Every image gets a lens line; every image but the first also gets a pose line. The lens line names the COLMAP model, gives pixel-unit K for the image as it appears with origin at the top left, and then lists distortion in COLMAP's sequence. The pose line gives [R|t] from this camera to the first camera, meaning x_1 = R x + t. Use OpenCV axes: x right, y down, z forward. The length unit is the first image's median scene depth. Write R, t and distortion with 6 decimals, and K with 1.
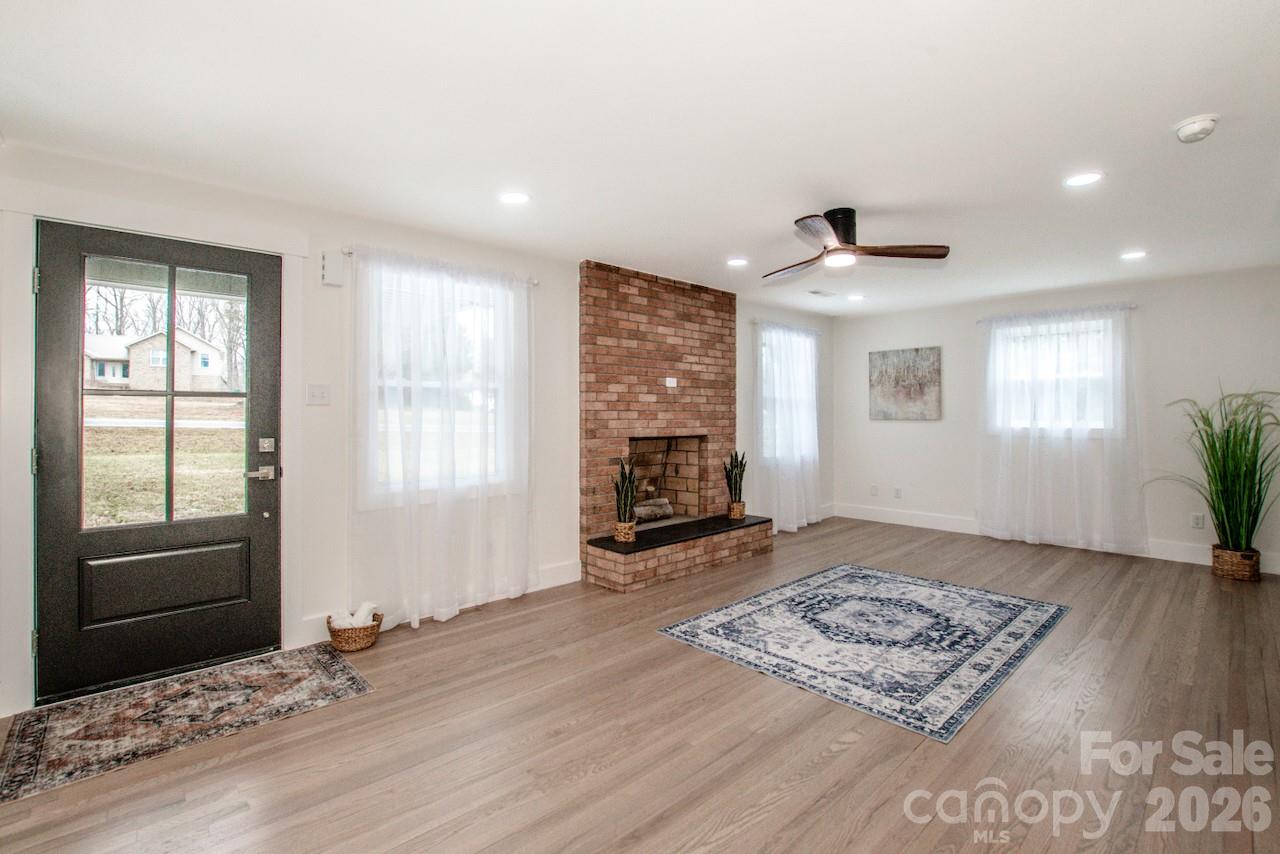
lens RADIAL K [[576.9, 0, 642.0], [0, 576.9, 408.6], [0, 0, 1]] dist [-0.029760, 0.002183]
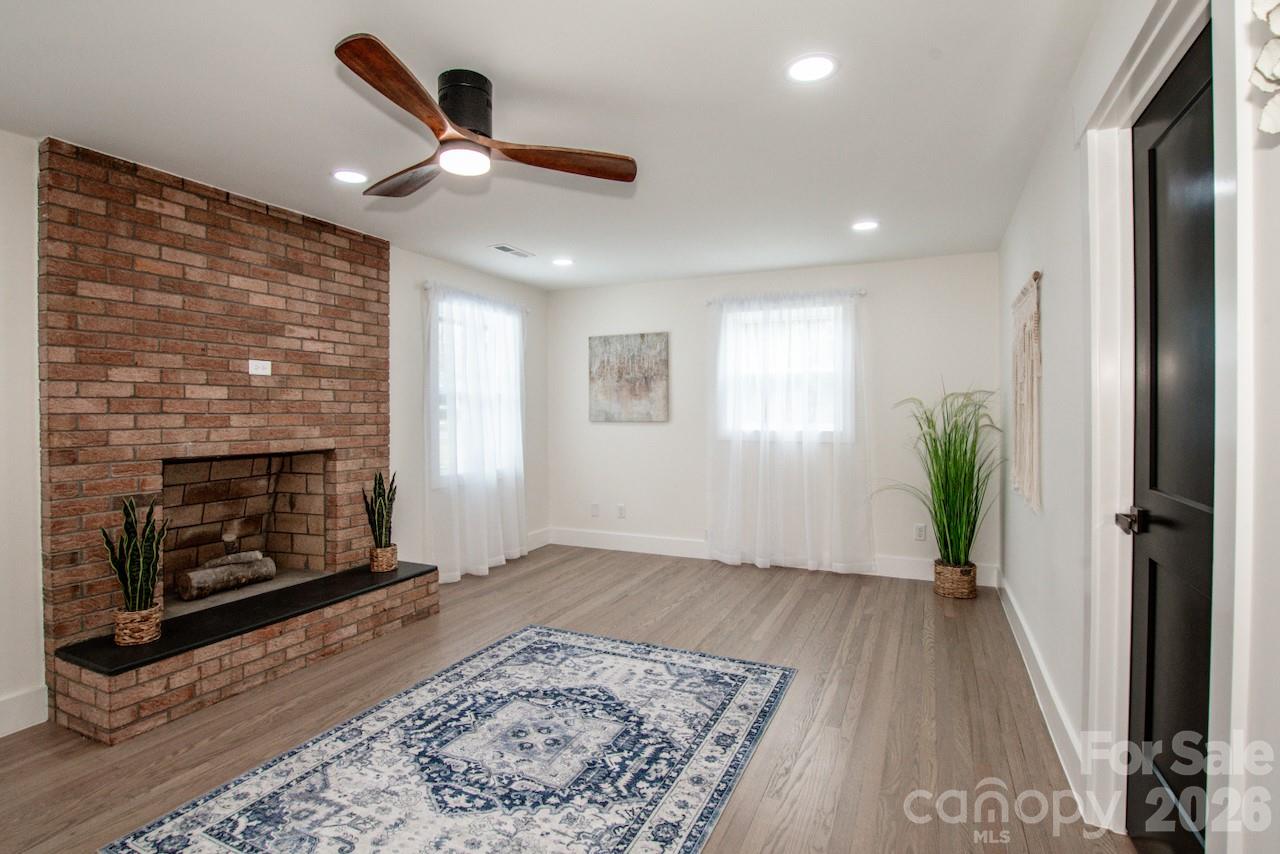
lens RADIAL K [[632.4, 0, 633.9], [0, 632.4, 417.2], [0, 0, 1]] dist [-0.027071, 0.001675]
pose [[0.929706, -0.005820, 0.368255, 0.184116], [-0.001114, 0.999826, 0.018616, -0.004990], [-0.368300, -0.017718, 0.929538, 0.225639]]
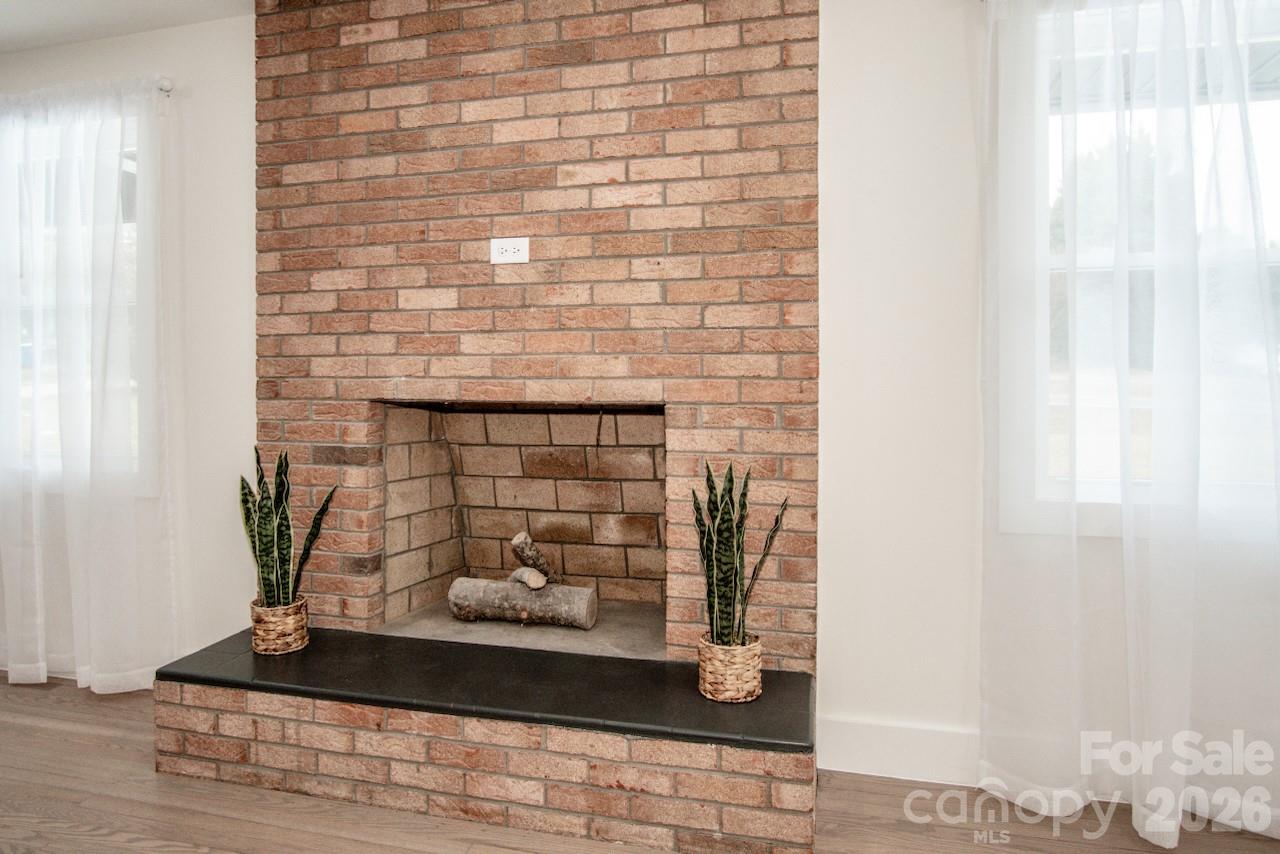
lens RADIAL K [[763.2, 0, 610.4], [0, 763.2, 393.8], [0, 0, 1]] dist [-0.024250, 0.002093]
pose [[0.533649, 0.009689, -0.845650, 0.501350], [0.008214, 0.999828, 0.016639, 0.037066], [0.845666, -0.015826, 0.533478, 0.829880]]
